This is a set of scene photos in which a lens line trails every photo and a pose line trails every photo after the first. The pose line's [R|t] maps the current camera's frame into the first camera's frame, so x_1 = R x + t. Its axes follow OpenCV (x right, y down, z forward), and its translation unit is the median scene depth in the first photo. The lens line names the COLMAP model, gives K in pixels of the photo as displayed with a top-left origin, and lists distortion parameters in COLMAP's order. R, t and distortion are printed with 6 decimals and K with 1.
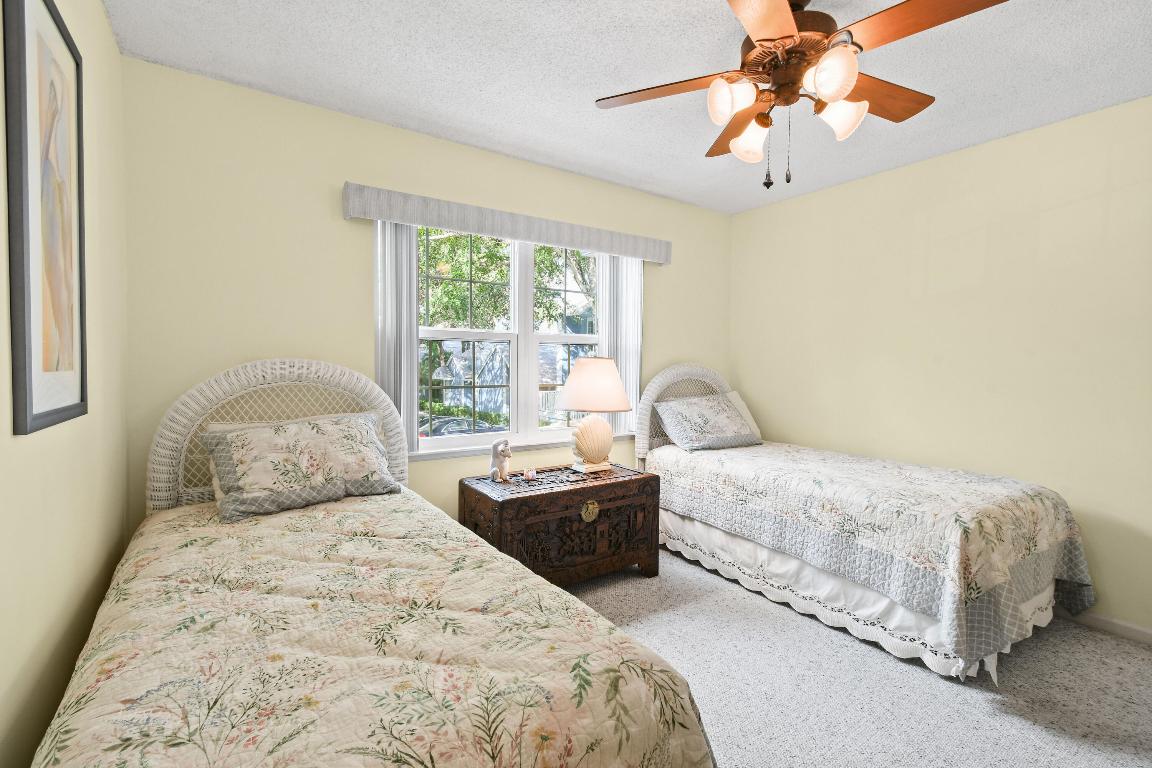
lens RADIAL K [[513.2, 0, 576.0], [0, 513.2, 375.9], [0, 0, 1]] dist [0.009764, 0.000316]
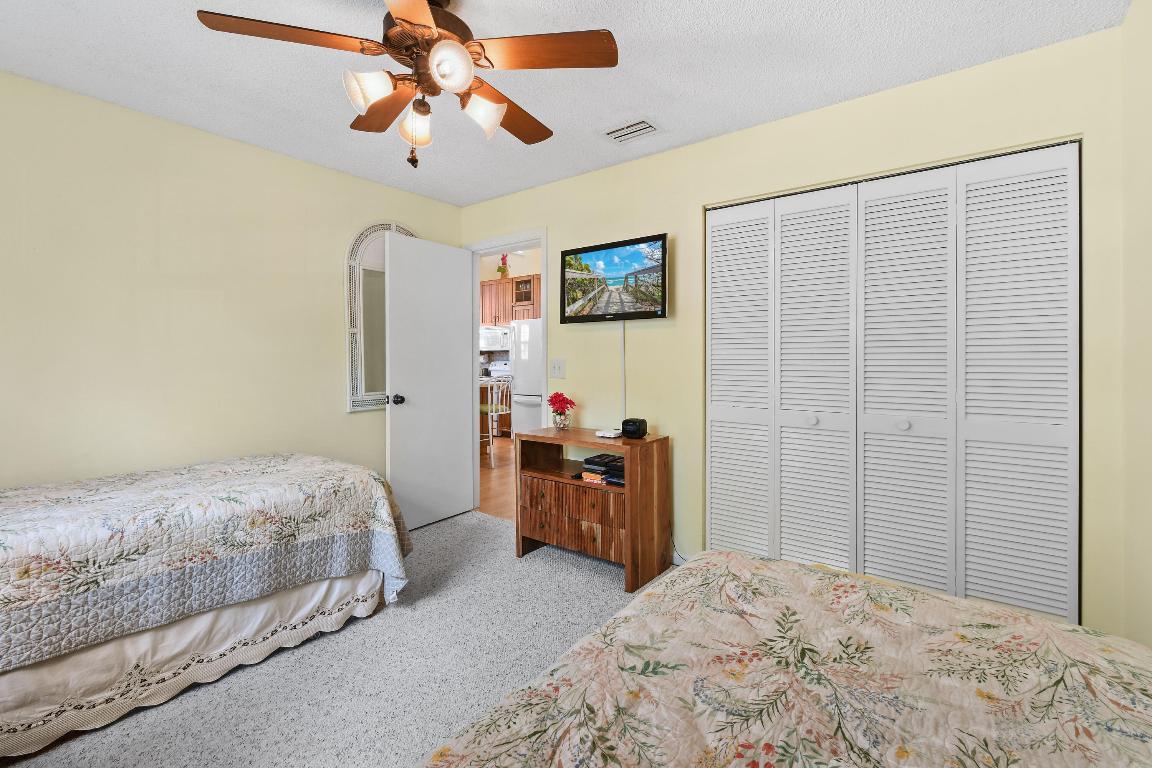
lens RADIAL K [[515.4, 0, 579.1], [0, 515.4, 355.6], [0, 0, 1]] dist [0.010187, -0.000178]
pose [[-0.315759, 0.002238, 0.948837, -0.486451], [0.015757, 0.999872, 0.002886, -0.008362], [-0.948709, 0.015862, -0.315754, 0.780448]]
